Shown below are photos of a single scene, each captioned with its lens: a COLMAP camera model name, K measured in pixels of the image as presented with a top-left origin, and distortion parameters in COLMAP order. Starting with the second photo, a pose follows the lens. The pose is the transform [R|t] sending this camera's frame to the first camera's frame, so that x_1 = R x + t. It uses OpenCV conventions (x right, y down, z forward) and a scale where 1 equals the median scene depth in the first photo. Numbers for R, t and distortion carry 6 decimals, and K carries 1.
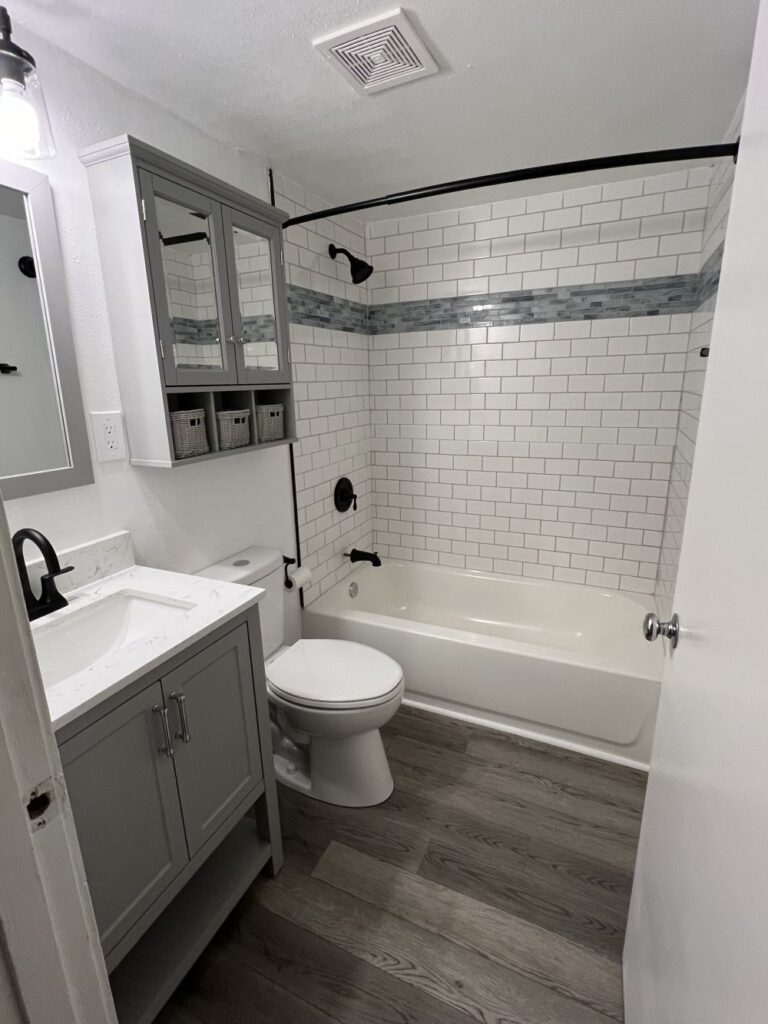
lens RADIAL K [[501.9, 0, 384.4], [0, 501.9, 513.6], [0, 0, 1]] dist [0.006036, -0.002042]
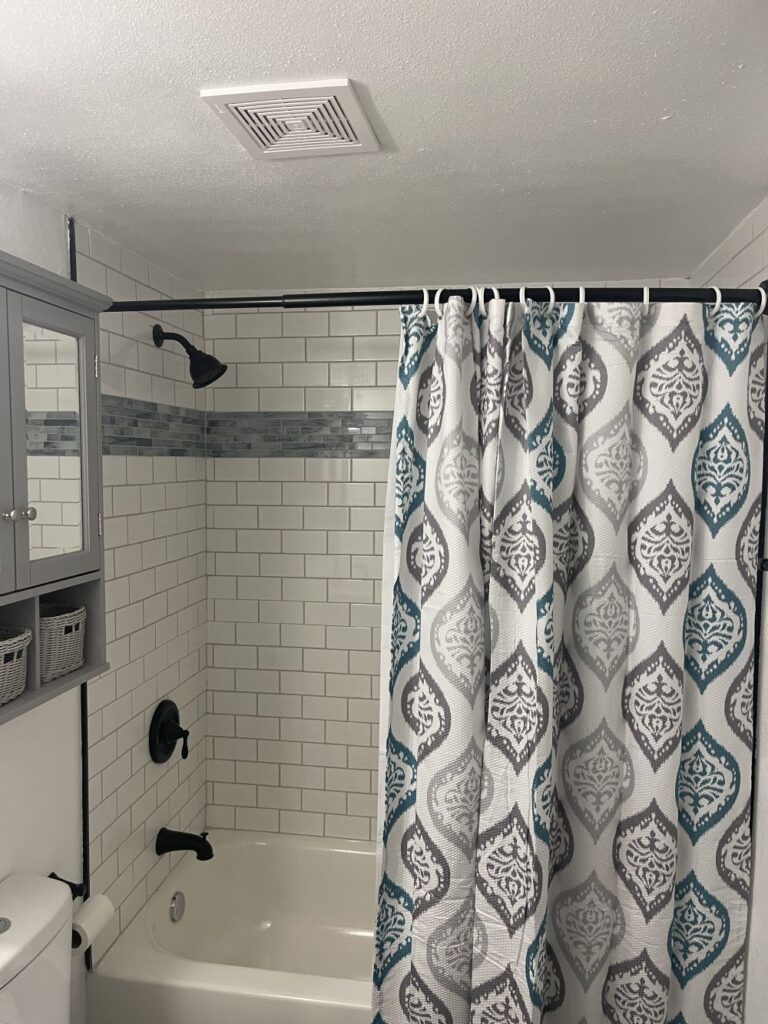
lens RADIAL K [[789.6, 0, 383.7], [0, 789.6, 519.6], [0, 0, 1]] dist [0.038756, -0.038536]
pose [[0.962544, 0.010577, 0.270920, -0.127690], [0.039960, 0.982792, -0.180341, -0.146813], [-0.268166, 0.184412, 0.945558, 0.059093]]
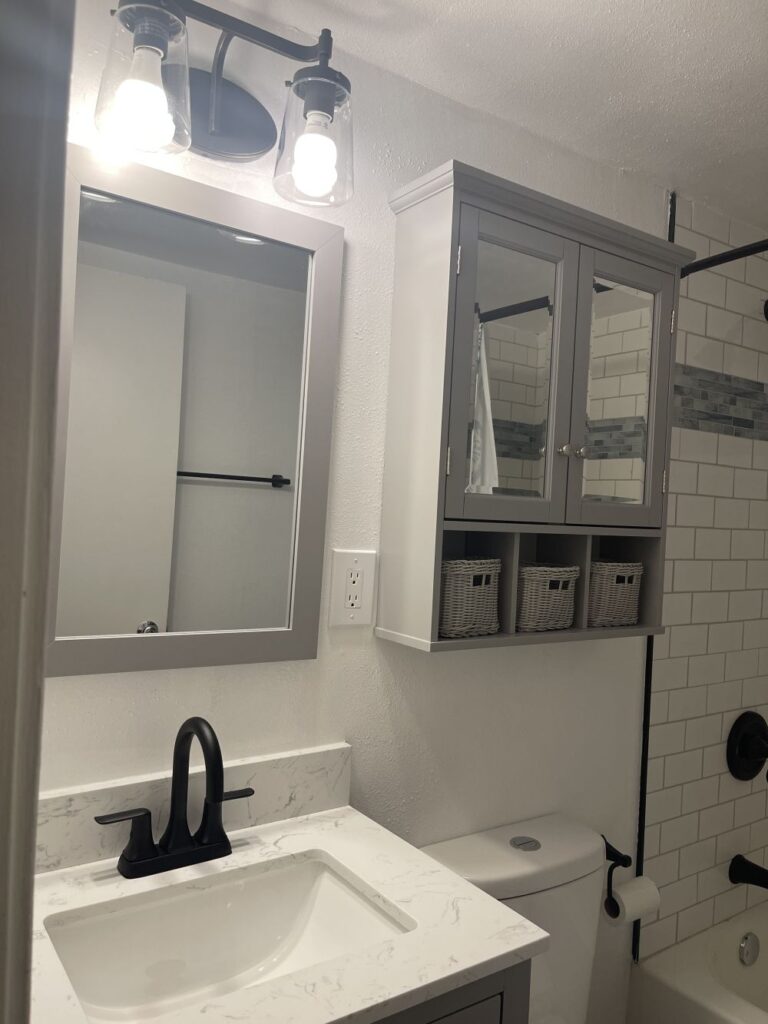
lens RADIAL K [[789.6, 0, 383.4], [0, 789.6, 522.1], [0, 0, 1]] dist [0.038756, -0.038536]
pose [[0.860062, 0.070698, -0.505267, -0.010366], [-0.194128, 0.961207, -0.195948, -0.036847], [0.471813, 0.266614, 0.840422, 0.125002]]
